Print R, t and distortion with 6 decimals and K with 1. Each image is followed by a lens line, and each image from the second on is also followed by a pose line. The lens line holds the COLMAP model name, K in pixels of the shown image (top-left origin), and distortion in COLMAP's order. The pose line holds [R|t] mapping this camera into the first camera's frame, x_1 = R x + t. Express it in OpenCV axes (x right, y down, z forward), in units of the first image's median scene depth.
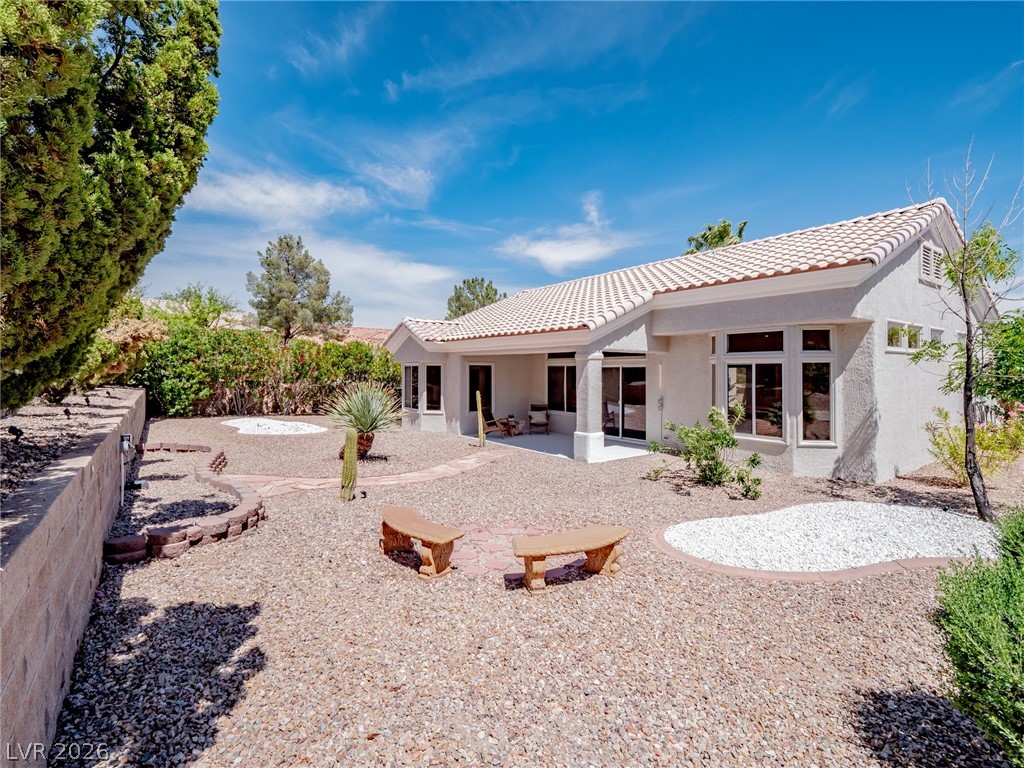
lens RADIAL K [[493.8, 0, 510.0], [0, 493.8, 376.2], [0, 0, 1]] dist [-0.001306, -0.008393]
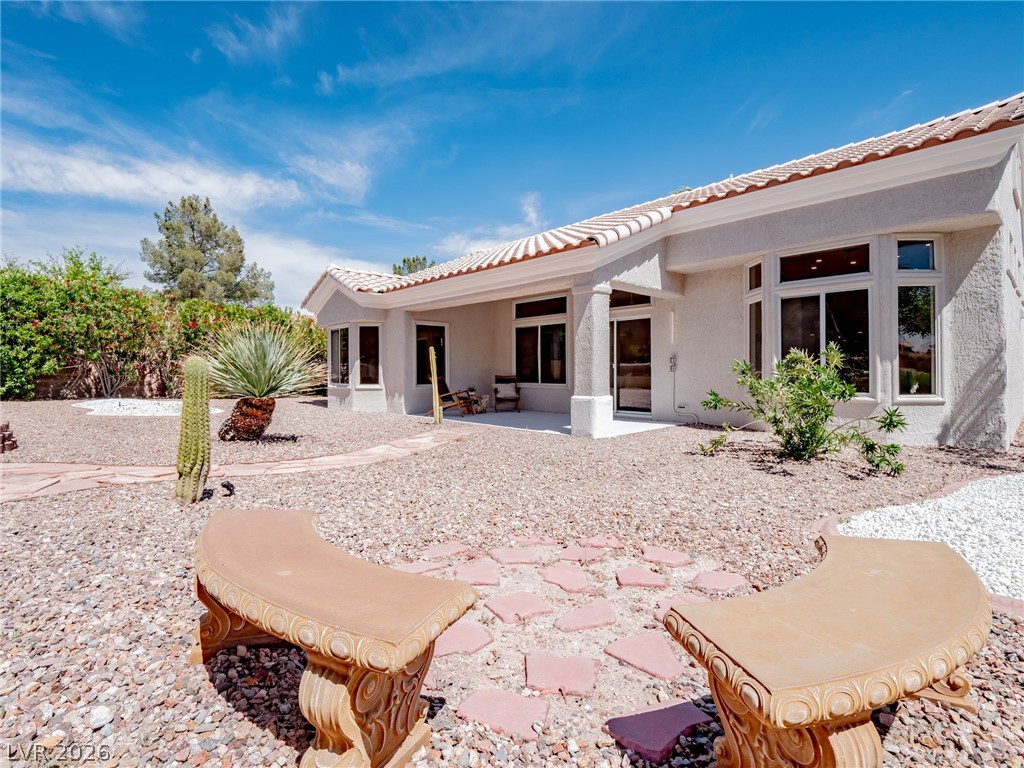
lens RADIAL K [[490.4, 0, 510.8], [0, 490.4, 370.3], [0, 0, 1]] dist [-0.013730, -0.000245]
pose [[0.992106, -0.003535, 0.125353, -0.029575], [0.005136, 0.999909, -0.012447, 0.054684], [-0.125297, 0.012993, 0.992034, 0.202065]]
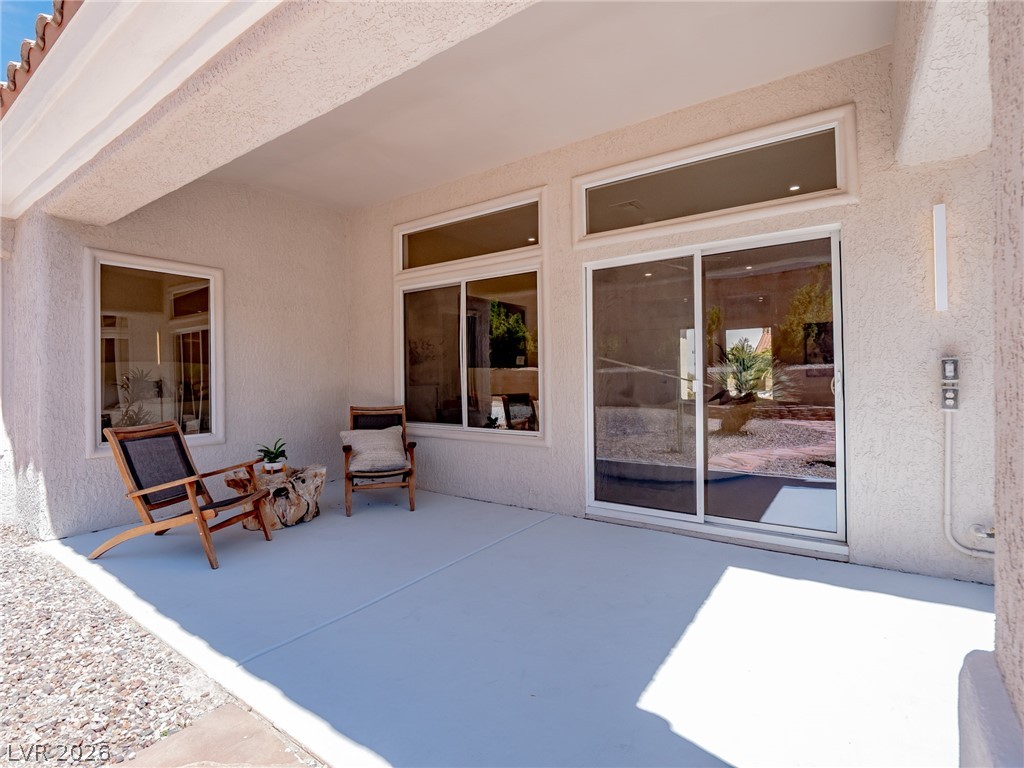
lens RADIAL K [[493.8, 0, 510.0], [0, 493.8, 376.2], [0, 0, 1]] dist [-0.001306, -0.008393]
pose [[0.945984, -0.009539, 0.324072, 0.034055], [0.014179, 0.999828, -0.011959, 0.039145], [-0.323902, 0.015908, 0.945957, 0.626022]]
